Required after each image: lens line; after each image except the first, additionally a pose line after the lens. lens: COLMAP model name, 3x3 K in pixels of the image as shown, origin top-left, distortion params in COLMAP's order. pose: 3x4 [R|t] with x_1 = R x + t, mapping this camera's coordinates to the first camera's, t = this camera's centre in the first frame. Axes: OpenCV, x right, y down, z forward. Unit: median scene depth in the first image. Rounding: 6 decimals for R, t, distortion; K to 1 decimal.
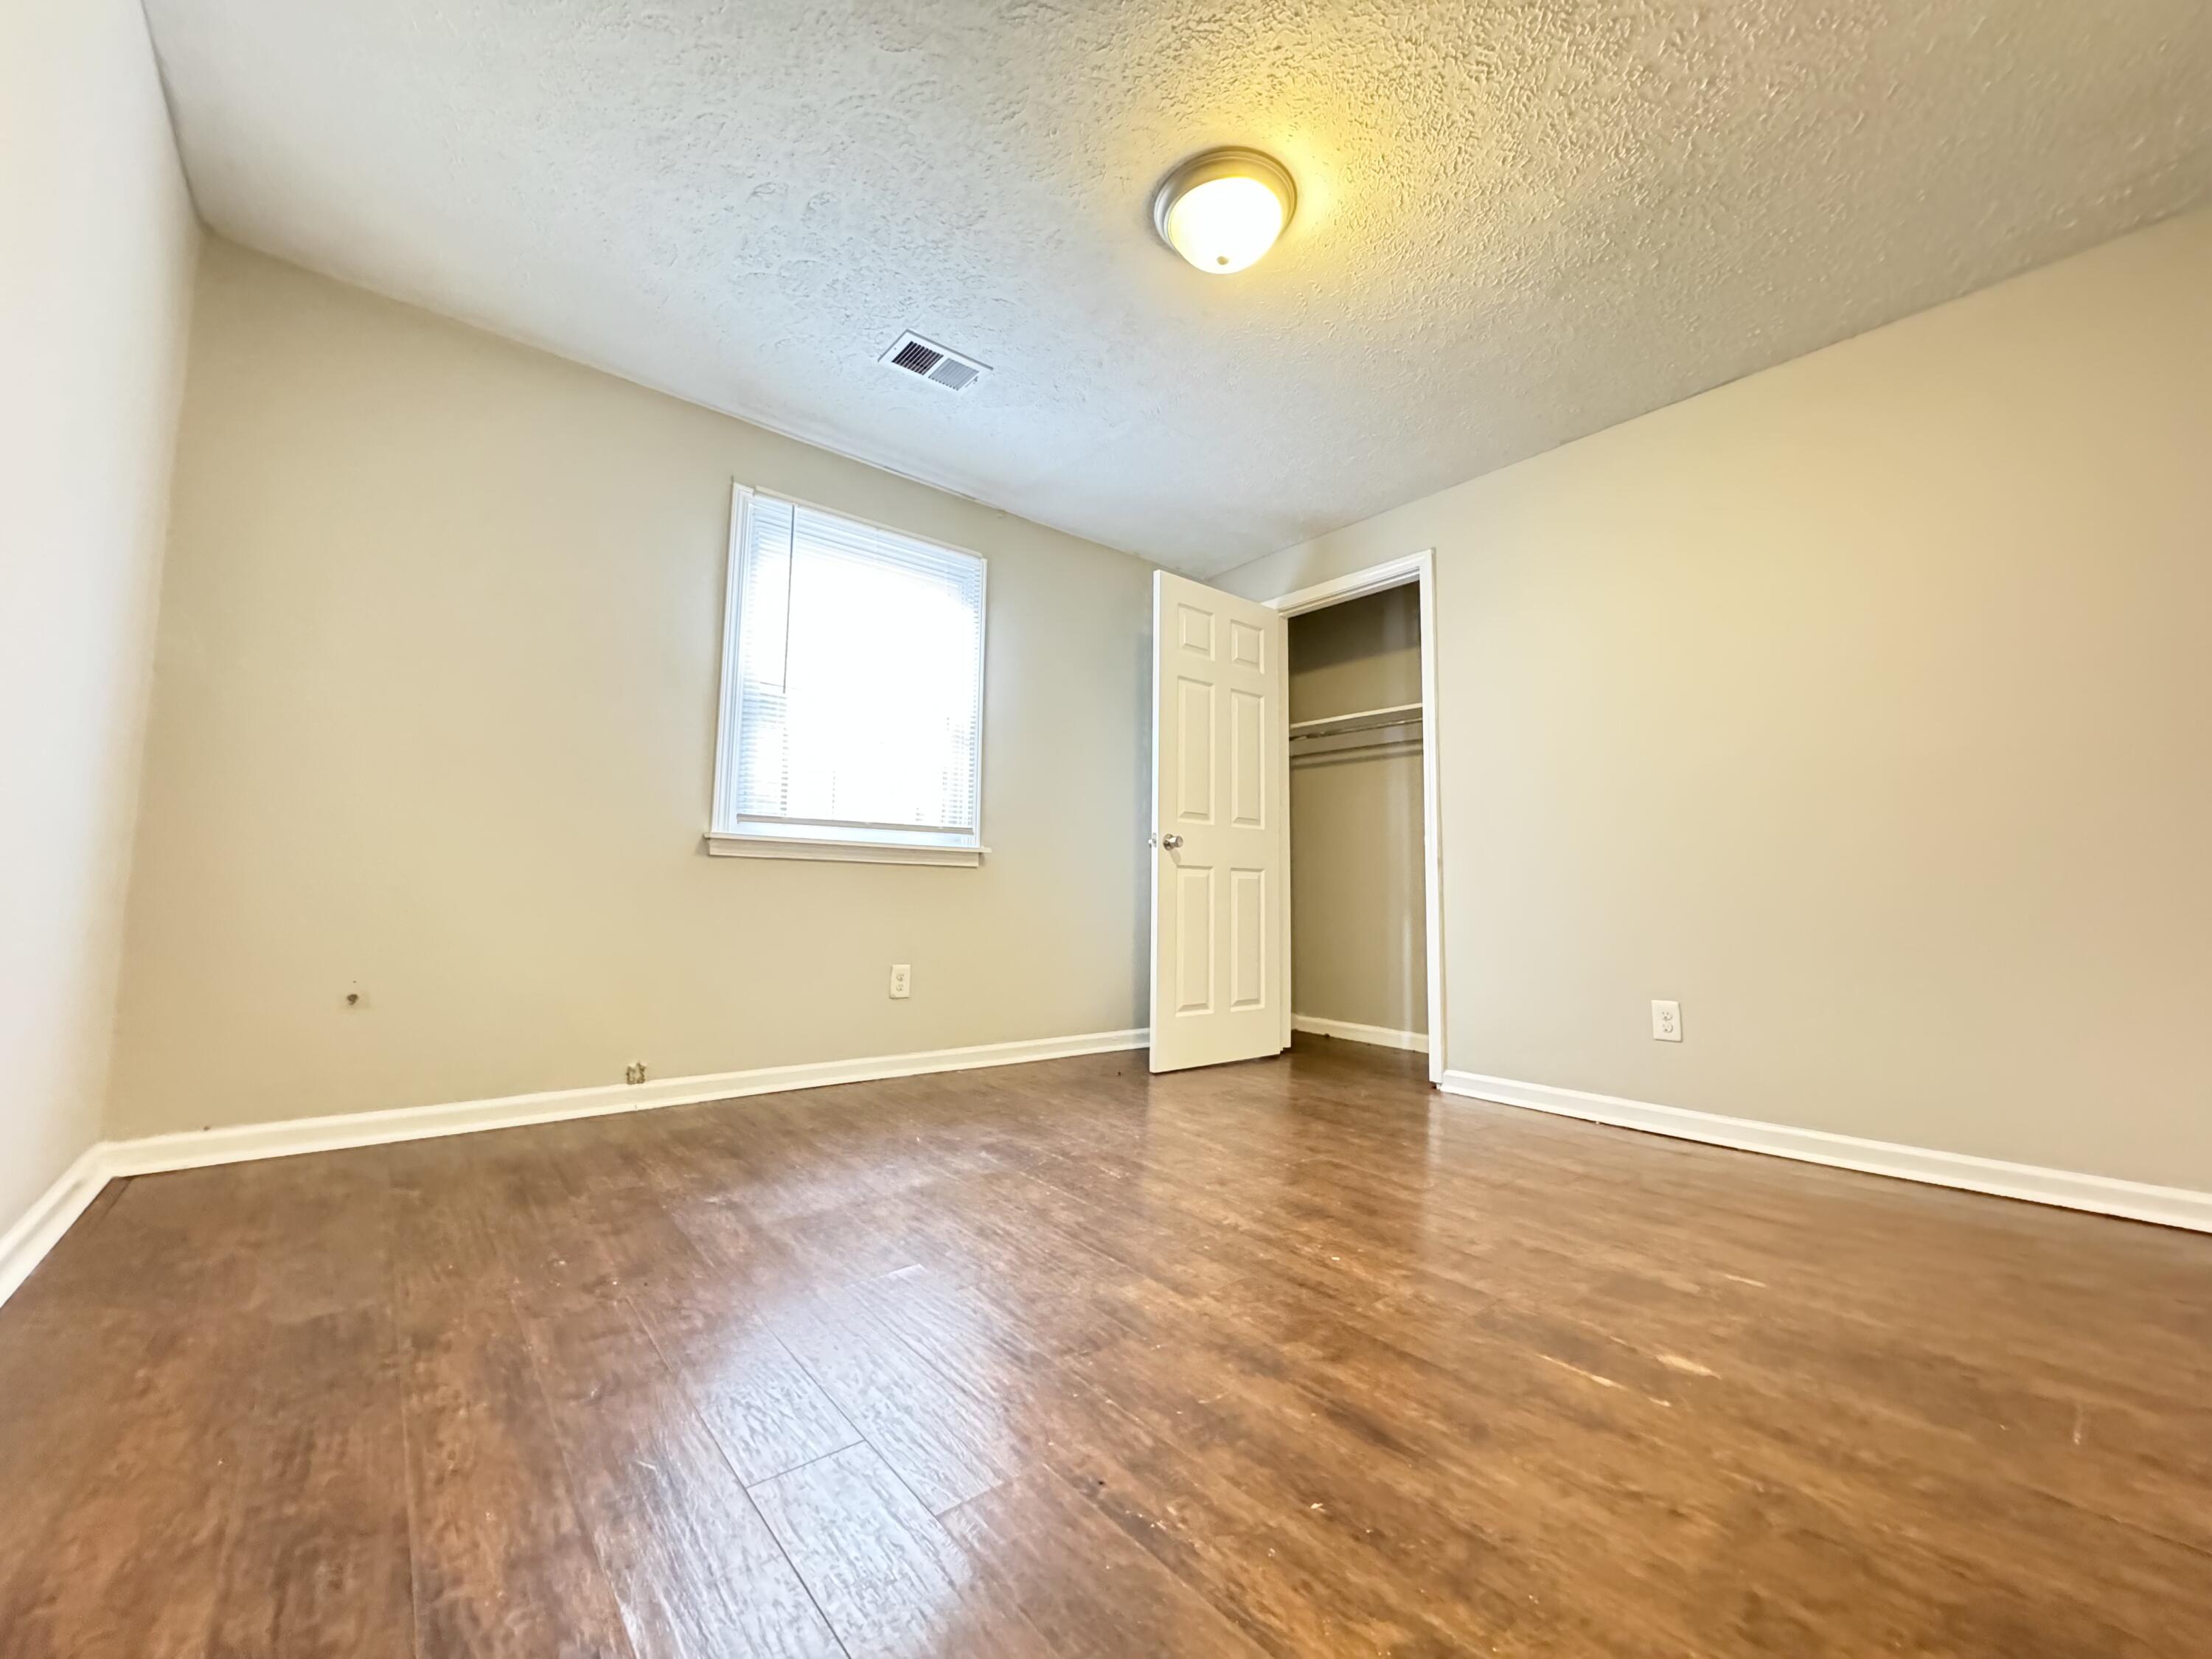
lens RADIAL K [[883.4, 0, 1112.7], [0, 883.4, 834.9], [0, 0, 1]] dist [0.010946, 0.000067]
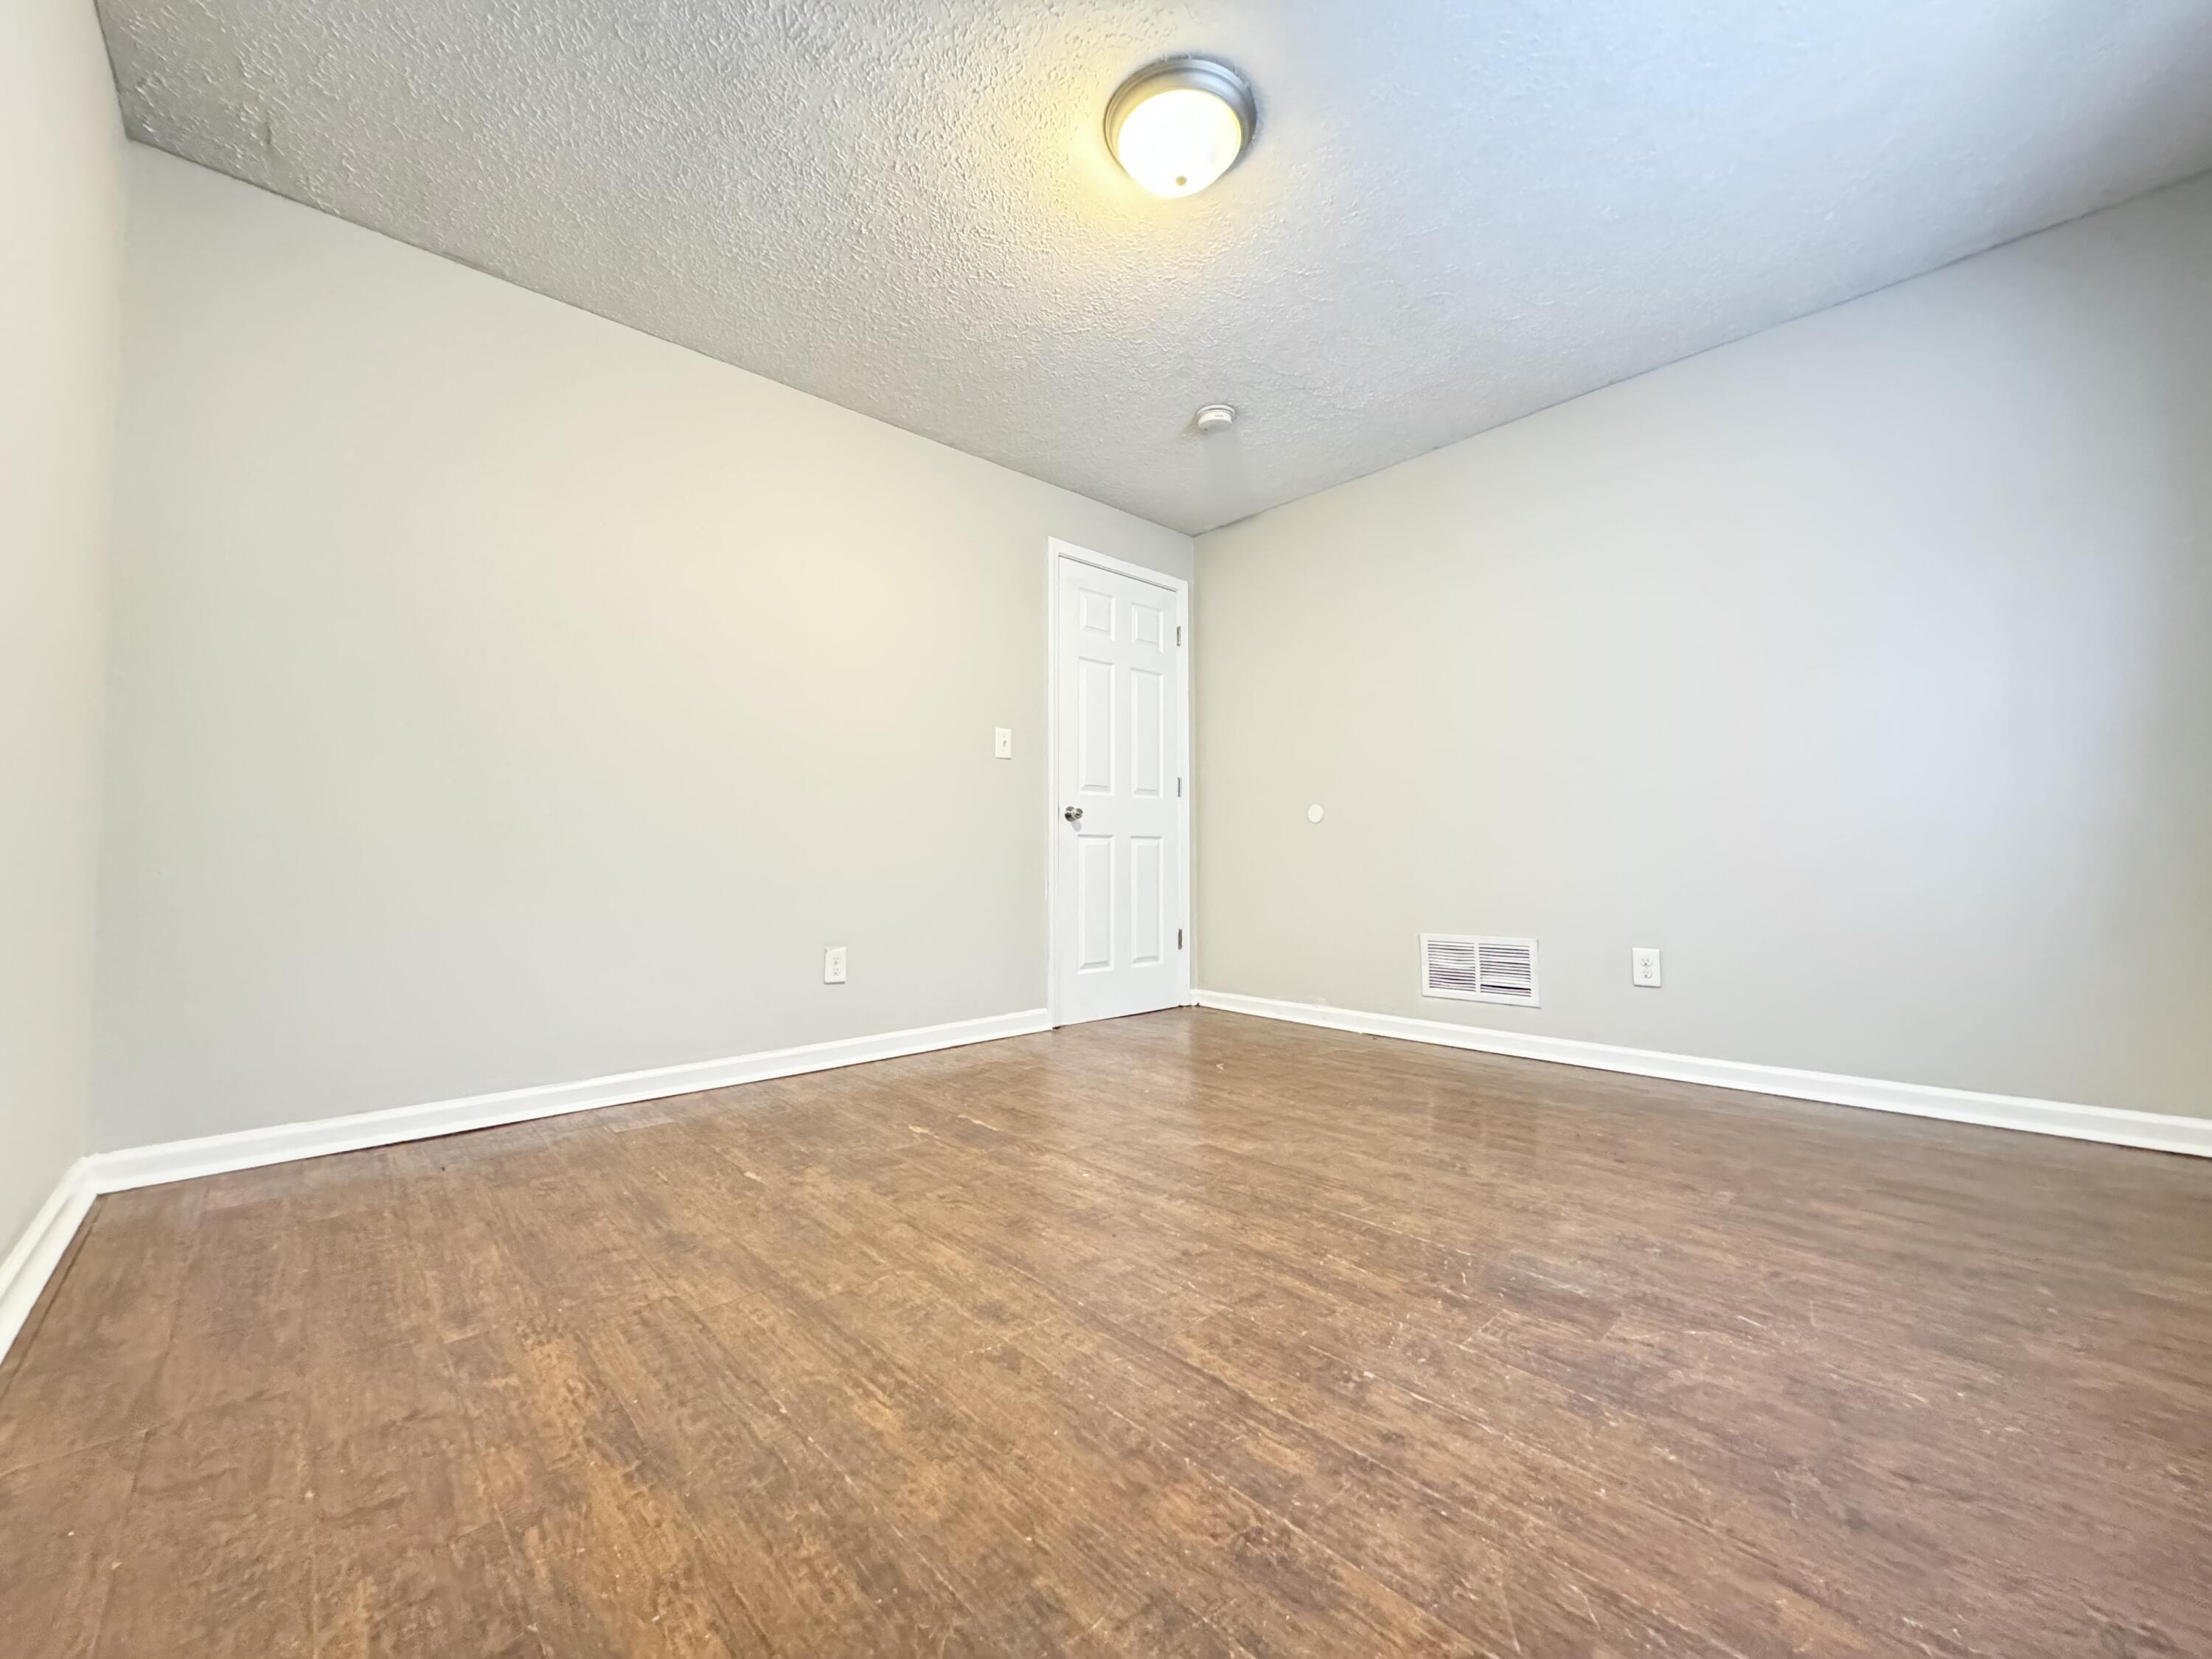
lens RADIAL K [[884.3, 0, 1110.6], [0, 884.3, 832.8], [0, 0, 1]] dist [-0.002753, -0.000229]
pose [[-0.998721, -0.011205, -0.049294, 0.255314], [-0.006016, 0.994540, -0.104184, 0.139394], [0.050192, -0.103754, -0.993336, 1.992655]]
